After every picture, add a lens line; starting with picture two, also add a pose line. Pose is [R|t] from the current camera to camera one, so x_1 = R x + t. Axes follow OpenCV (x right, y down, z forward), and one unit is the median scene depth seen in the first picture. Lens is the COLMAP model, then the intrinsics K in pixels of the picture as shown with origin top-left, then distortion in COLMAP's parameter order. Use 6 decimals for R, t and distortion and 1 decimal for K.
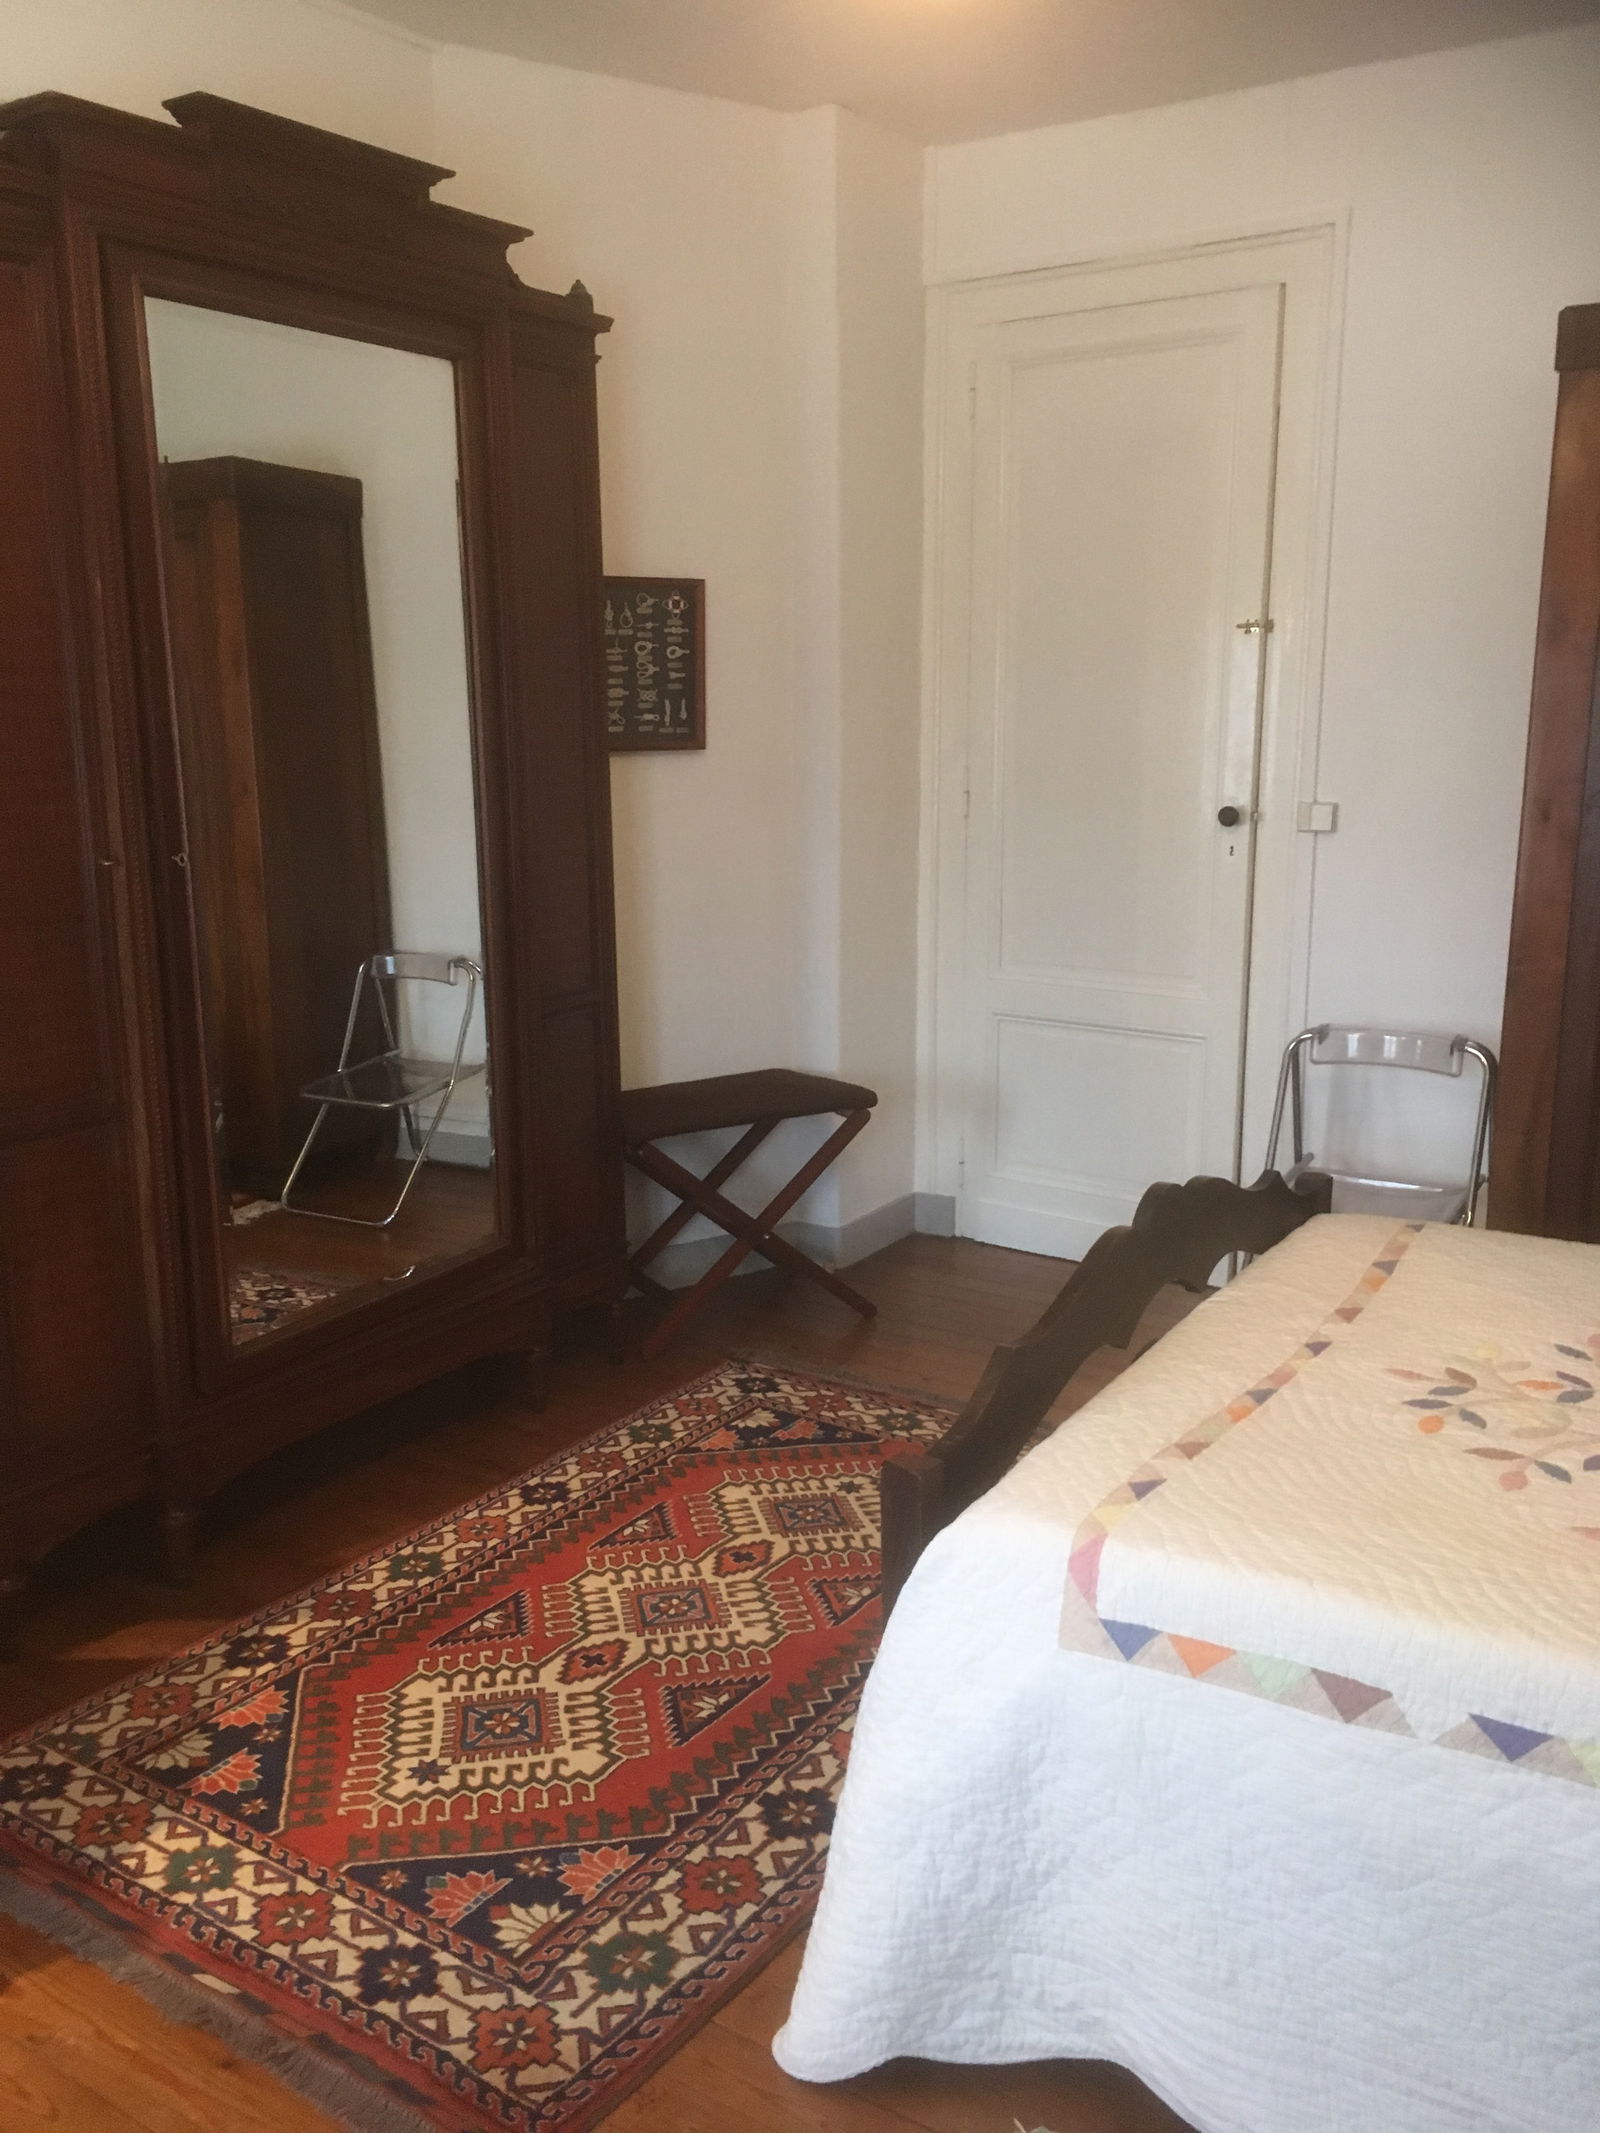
lens RADIAL K [[1796.4, 0, 798.1], [0, 1796.4, 1070.6], [0, 0, 1]] dist [0.050163, -0.048415]
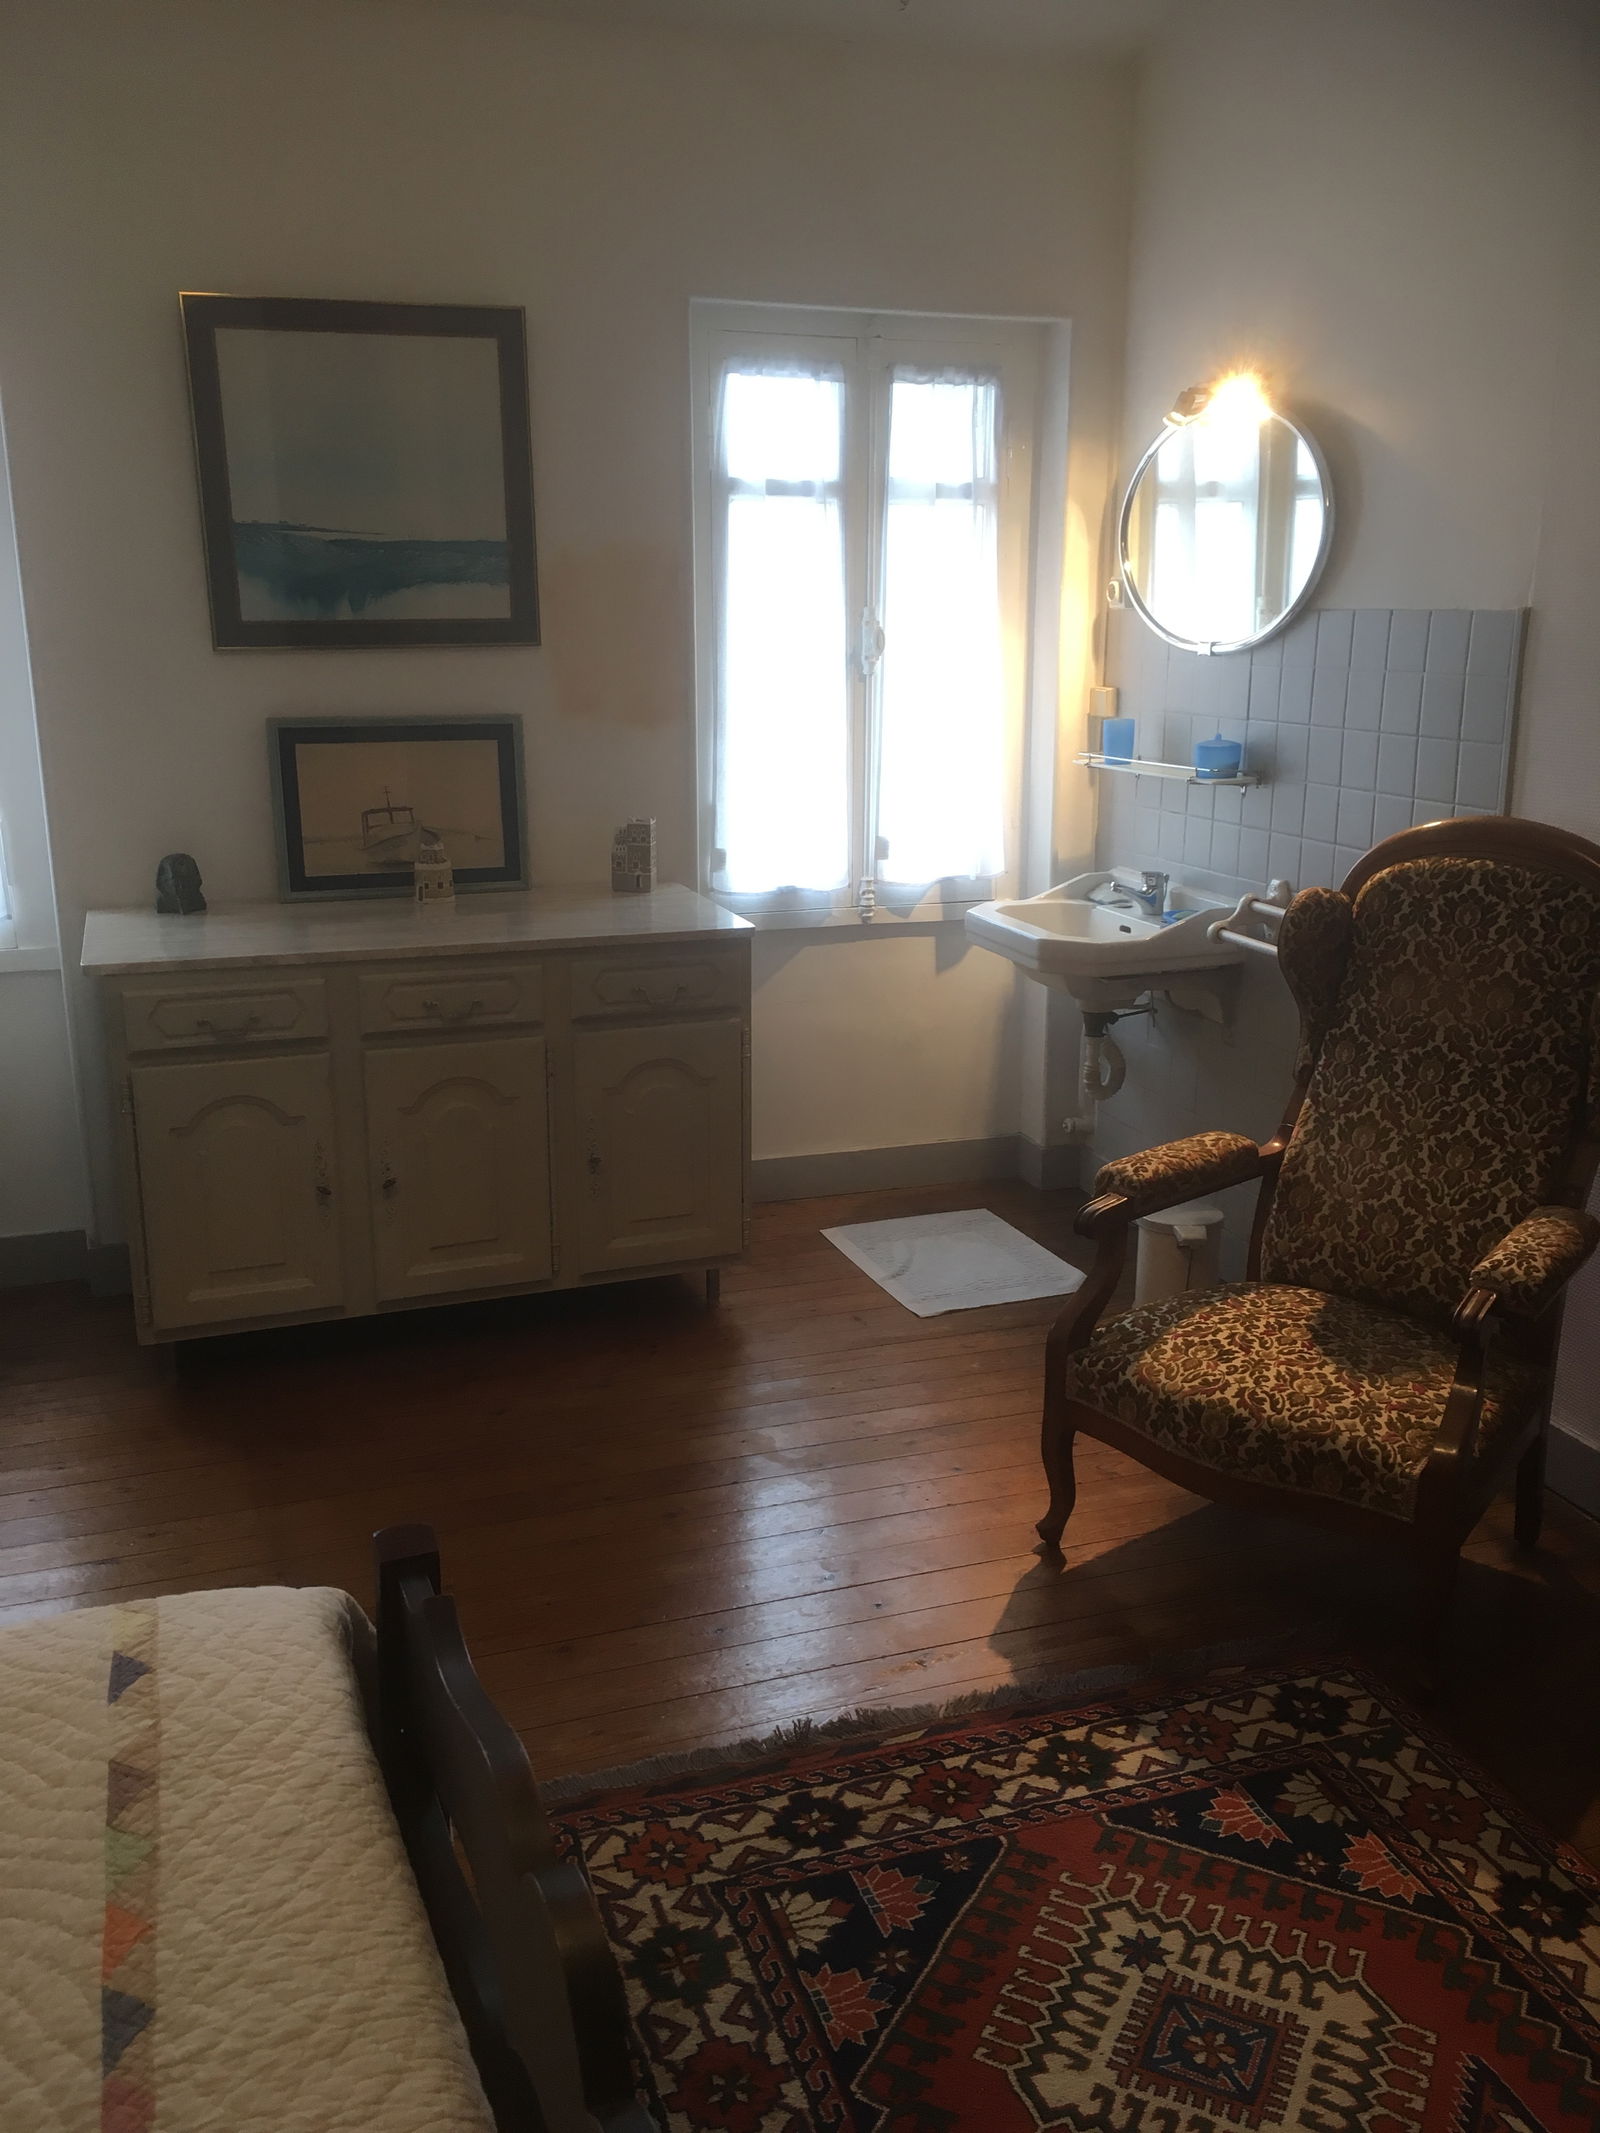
lens RADIAL K [[1796.4, 0, 802.5], [0, 1796.4, 1050.5], [0, 0, 1]] dist [0.050163, -0.048415]
pose [[-0.594431, 0.198678, -0.779217, 0.433365], [-0.161890, 0.919593, 0.357968, -0.239111], [0.787682, 0.338935, -0.514470, 1.189257]]
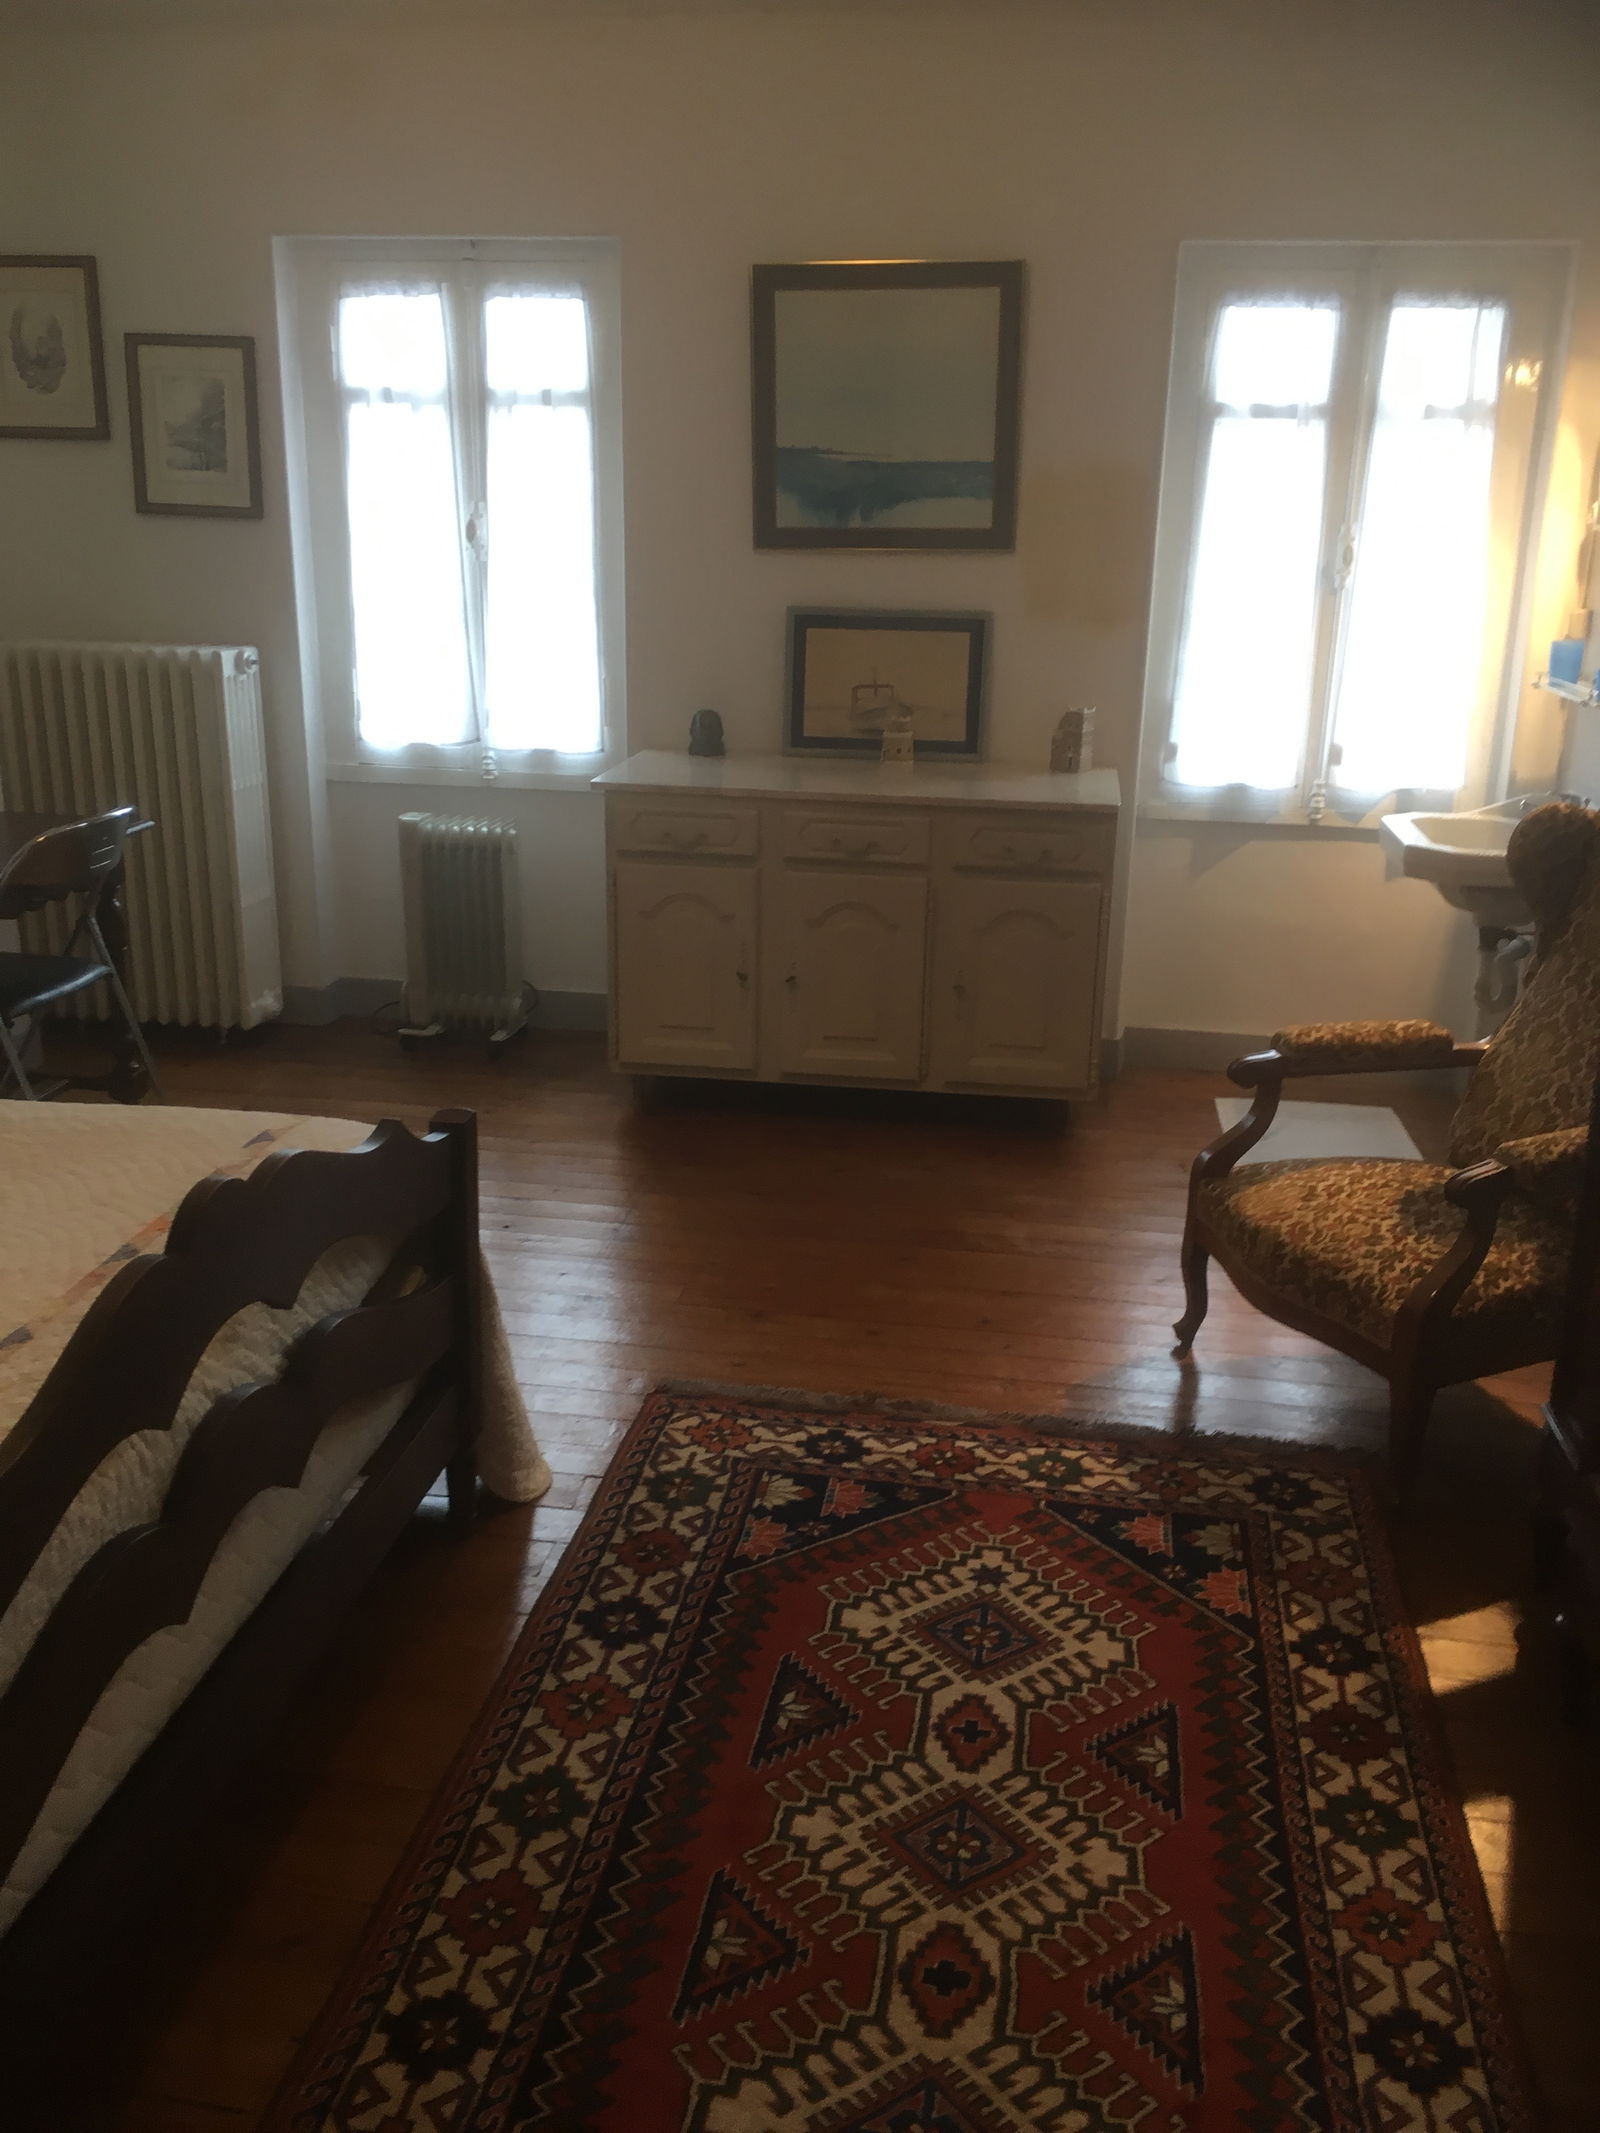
lens RADIAL K [[1796.4, 0, 807.3], [0, 1796.4, 1060.3], [0, 0, 1]] dist [0.050163, -0.048415]
pose [[-0.904398, 0.114574, -0.411018, 0.282338], [-0.100334, 0.879160, 0.465845, -0.343157], [0.414725, 0.462549, -0.783615, 1.666154]]
